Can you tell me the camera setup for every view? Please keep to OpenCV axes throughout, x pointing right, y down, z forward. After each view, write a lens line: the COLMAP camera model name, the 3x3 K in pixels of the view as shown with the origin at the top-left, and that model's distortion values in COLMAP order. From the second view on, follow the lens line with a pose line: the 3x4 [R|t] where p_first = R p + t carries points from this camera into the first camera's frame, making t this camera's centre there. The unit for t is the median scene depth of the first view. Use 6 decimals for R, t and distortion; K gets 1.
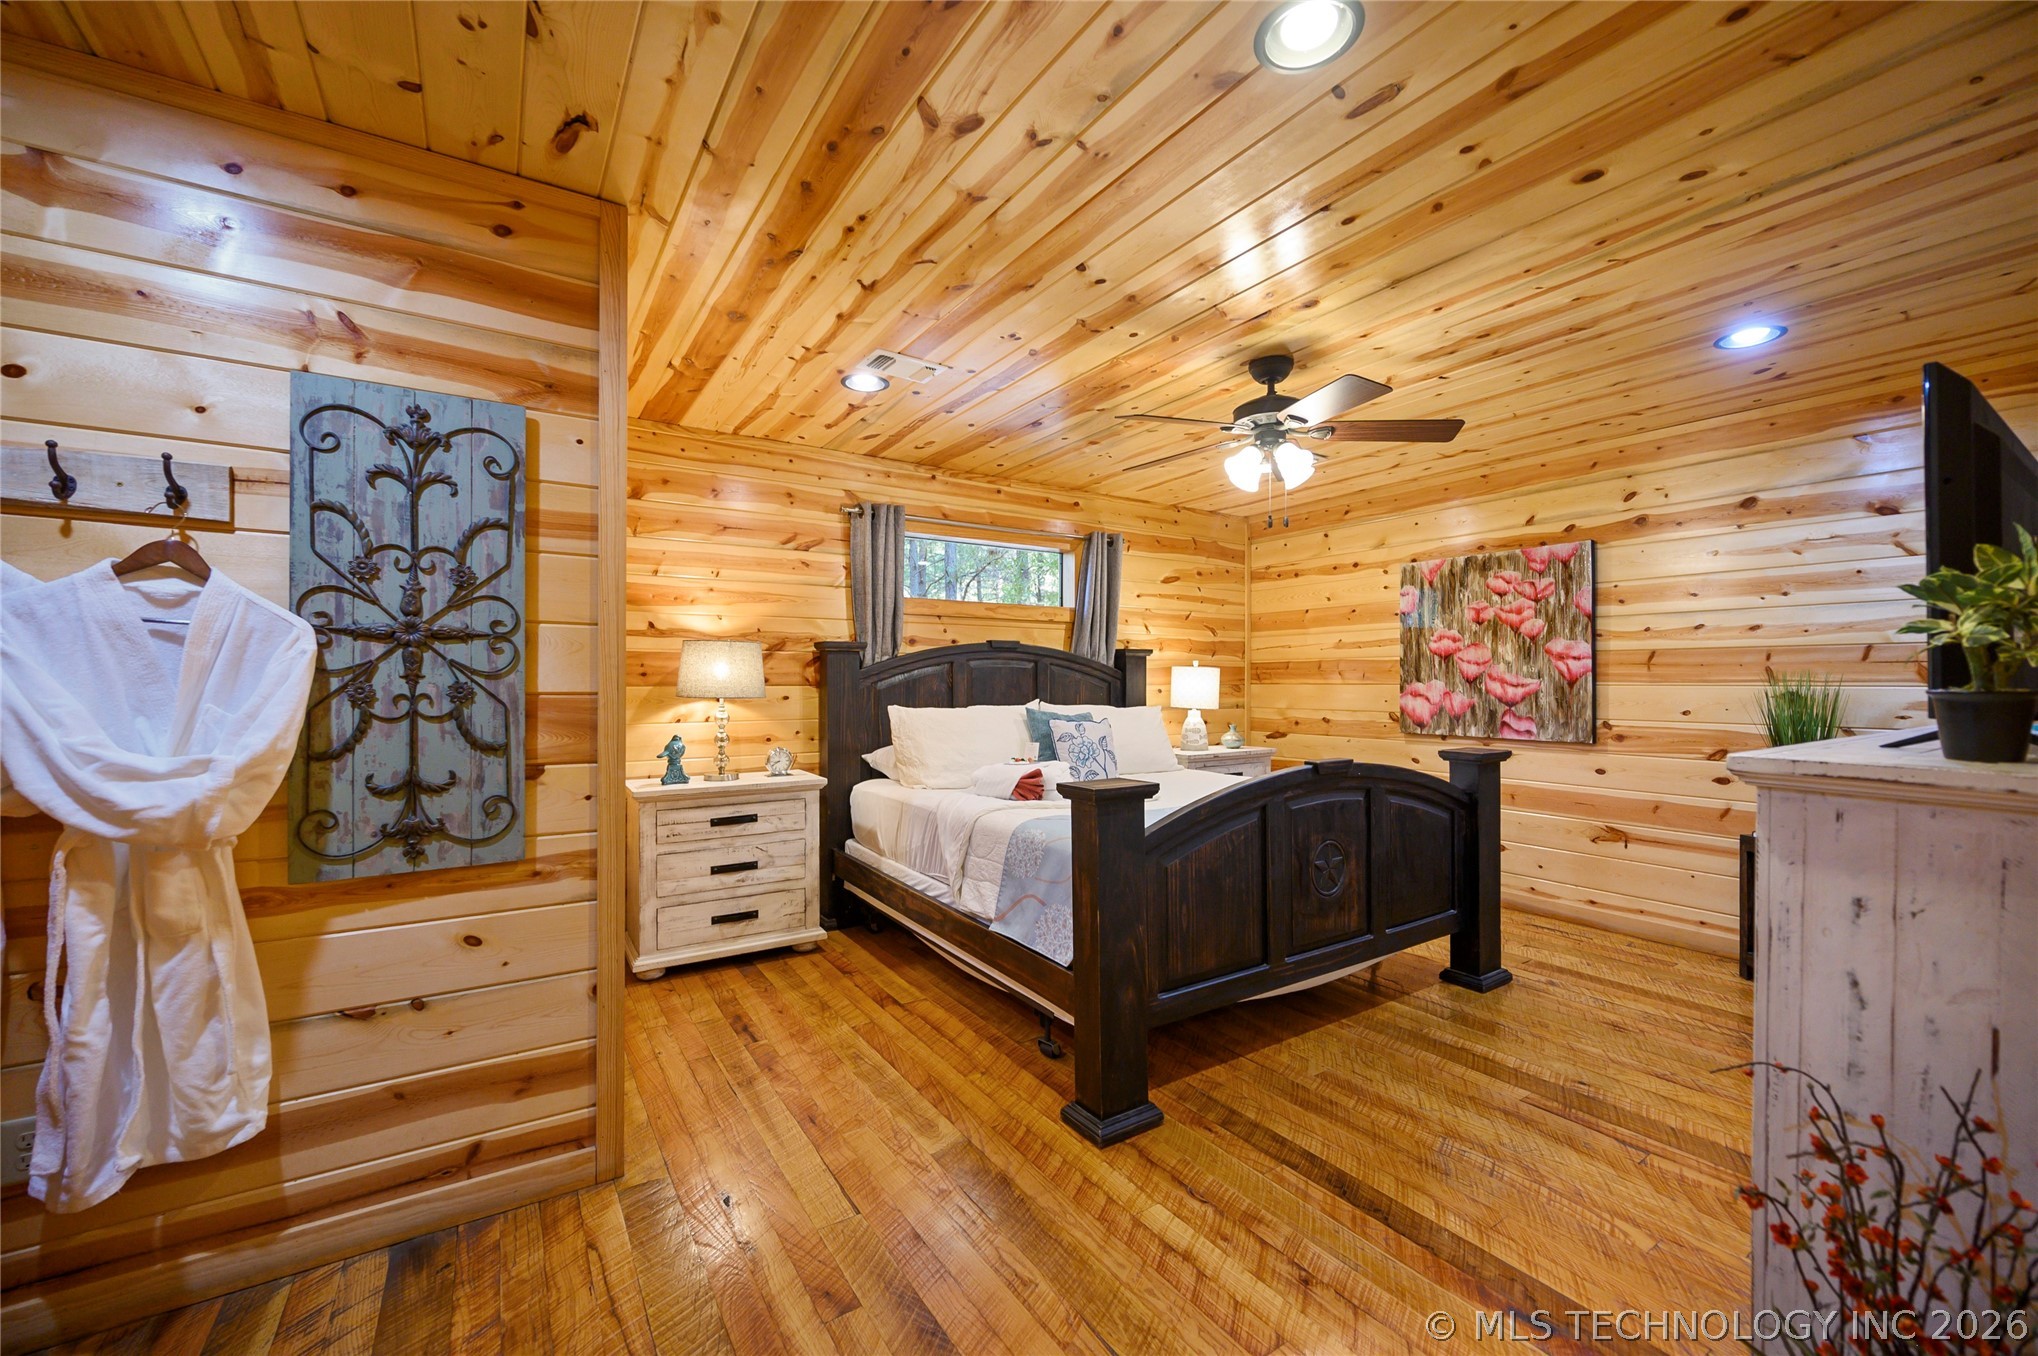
lens RADIAL K [[809.9, 0, 1013.1], [0, 809.9, 687.9], [0, 0, 1]] dist [-0.001180, 0.000495]
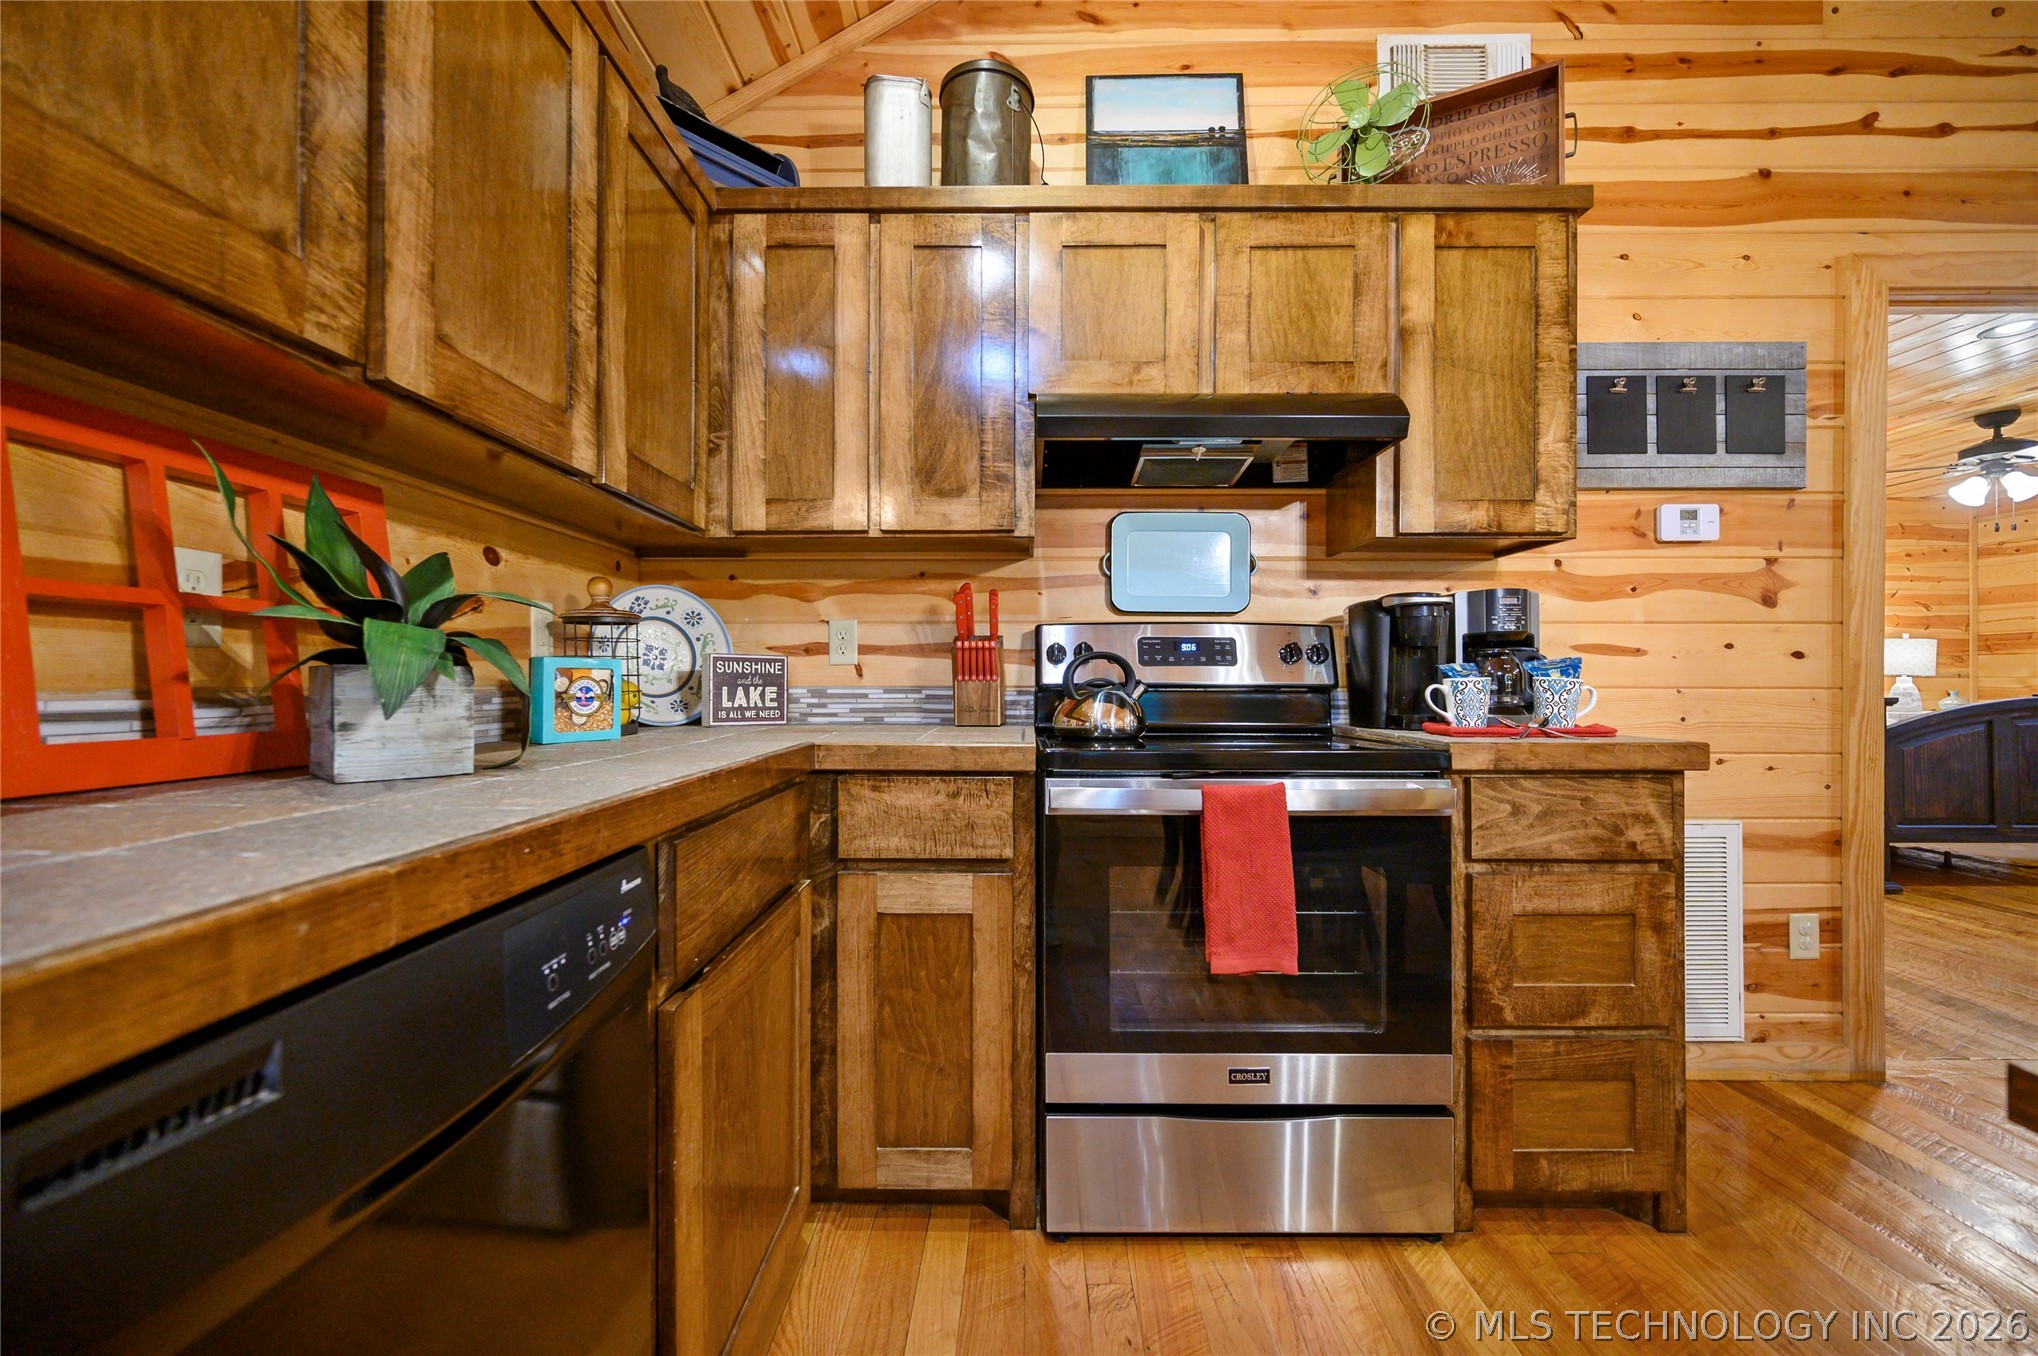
lens RADIAL K [[818.5, 0, 1019.0], [0, 818.5, 678.0], [0, 0, 1]] dist [0.000558, 0.000359]
pose [[0.836970, -0.002818, -0.547242, -0.223948], [-0.001714, 0.999968, -0.007772, 0.047677], [0.547246, 0.007443, 0.836939, -0.770144]]
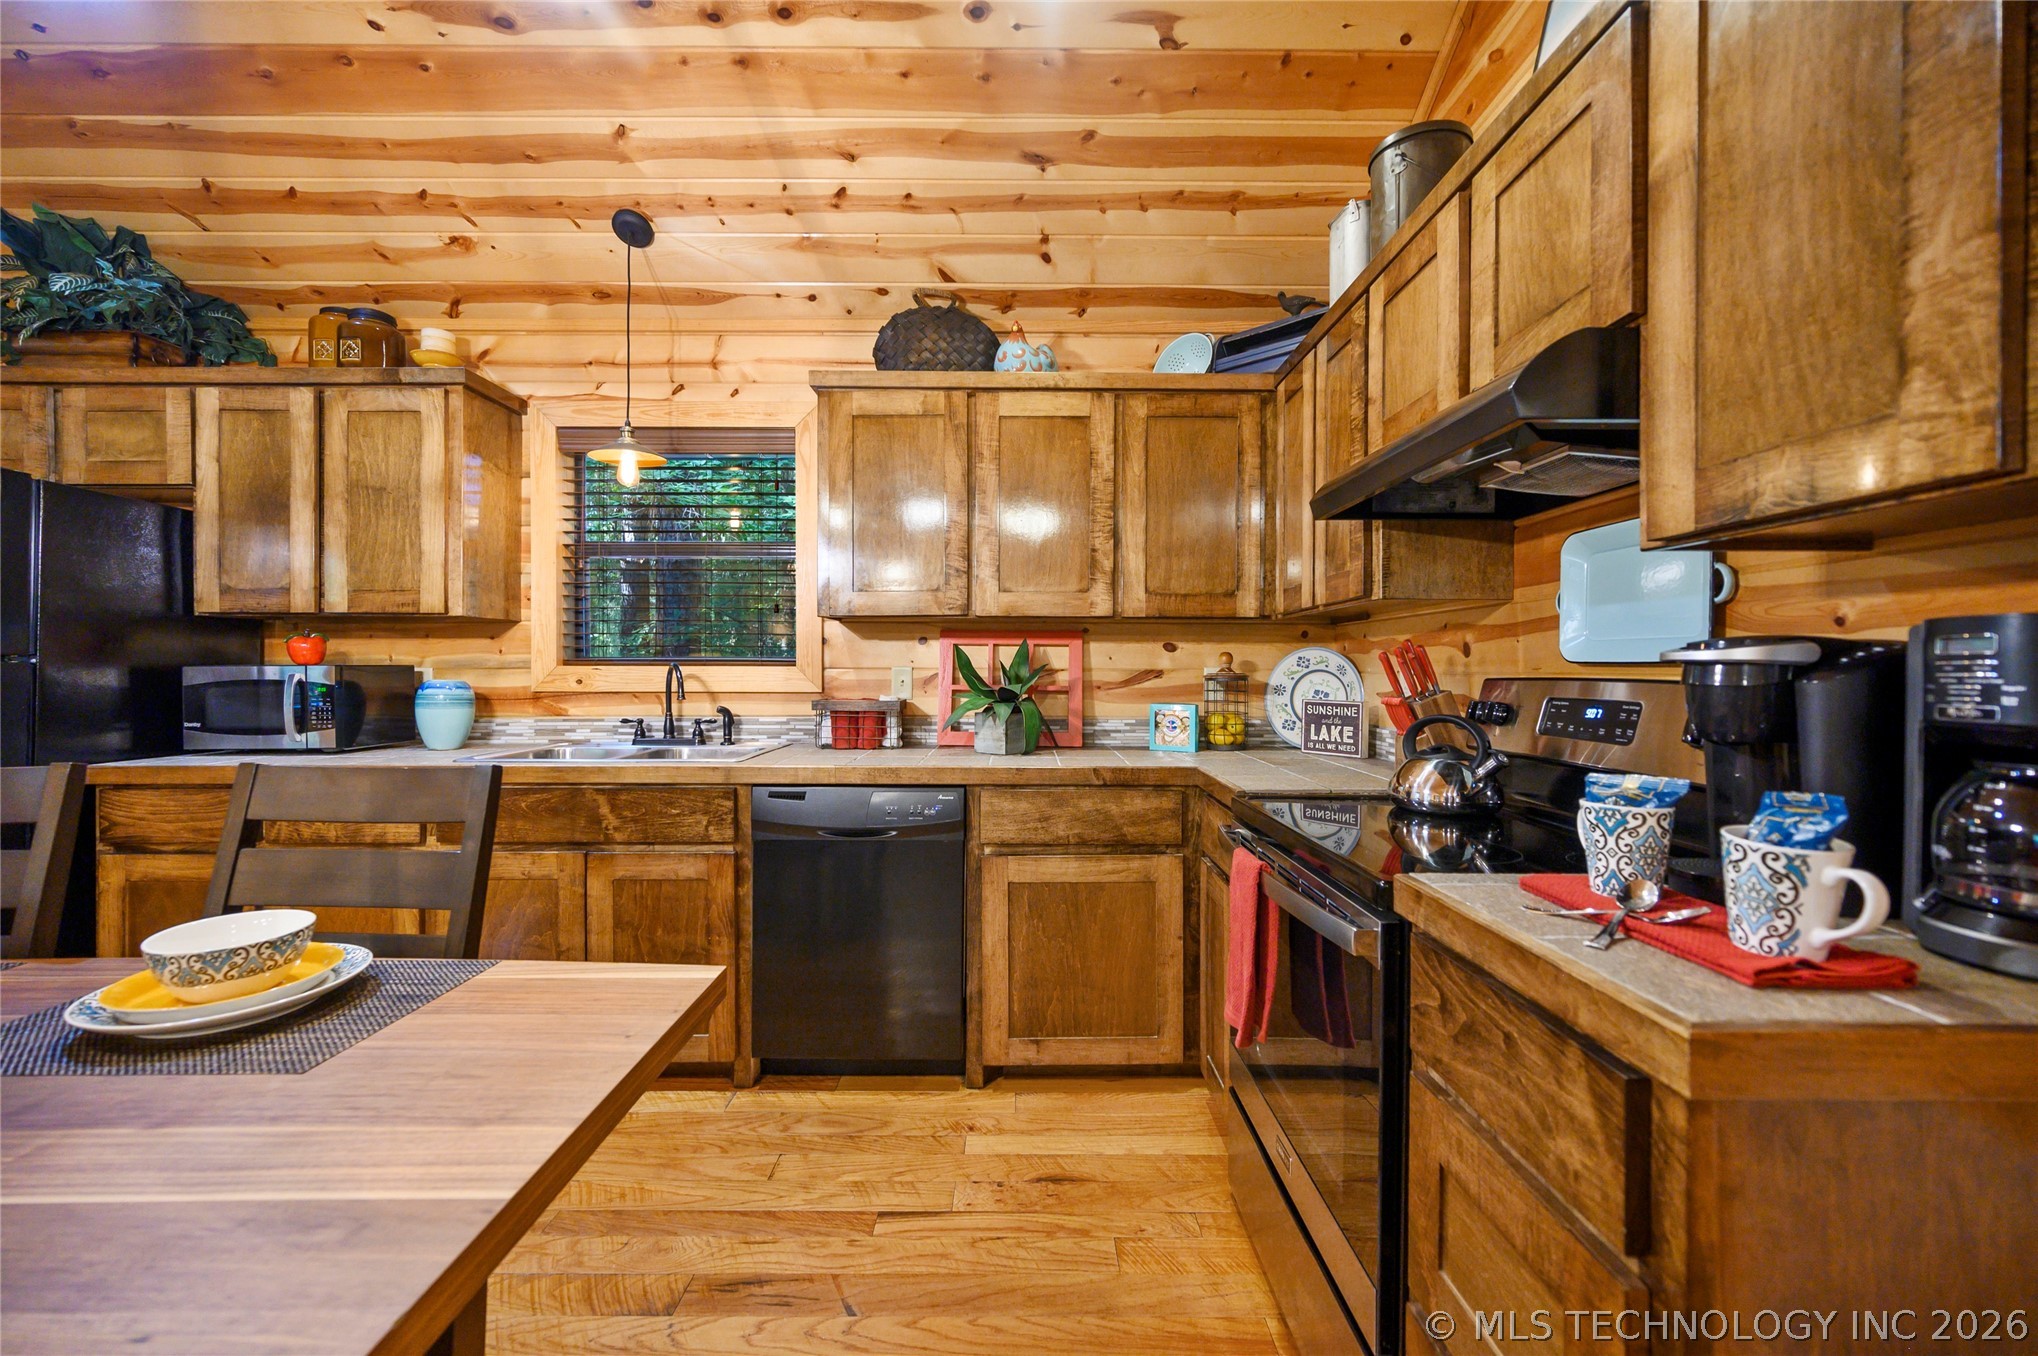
lens RADIAL K [[804.4, 0, 1023.0], [0, 804.4, 672.0], [0, 0, 1]] dist [-0.001664, -0.000173]
pose [[-0.534726, 0.000028, -0.845025, 0.010642], [-0.008067, 0.999954, 0.005138, 0.009148], [0.844987, 0.009564, -0.534702, -0.343687]]
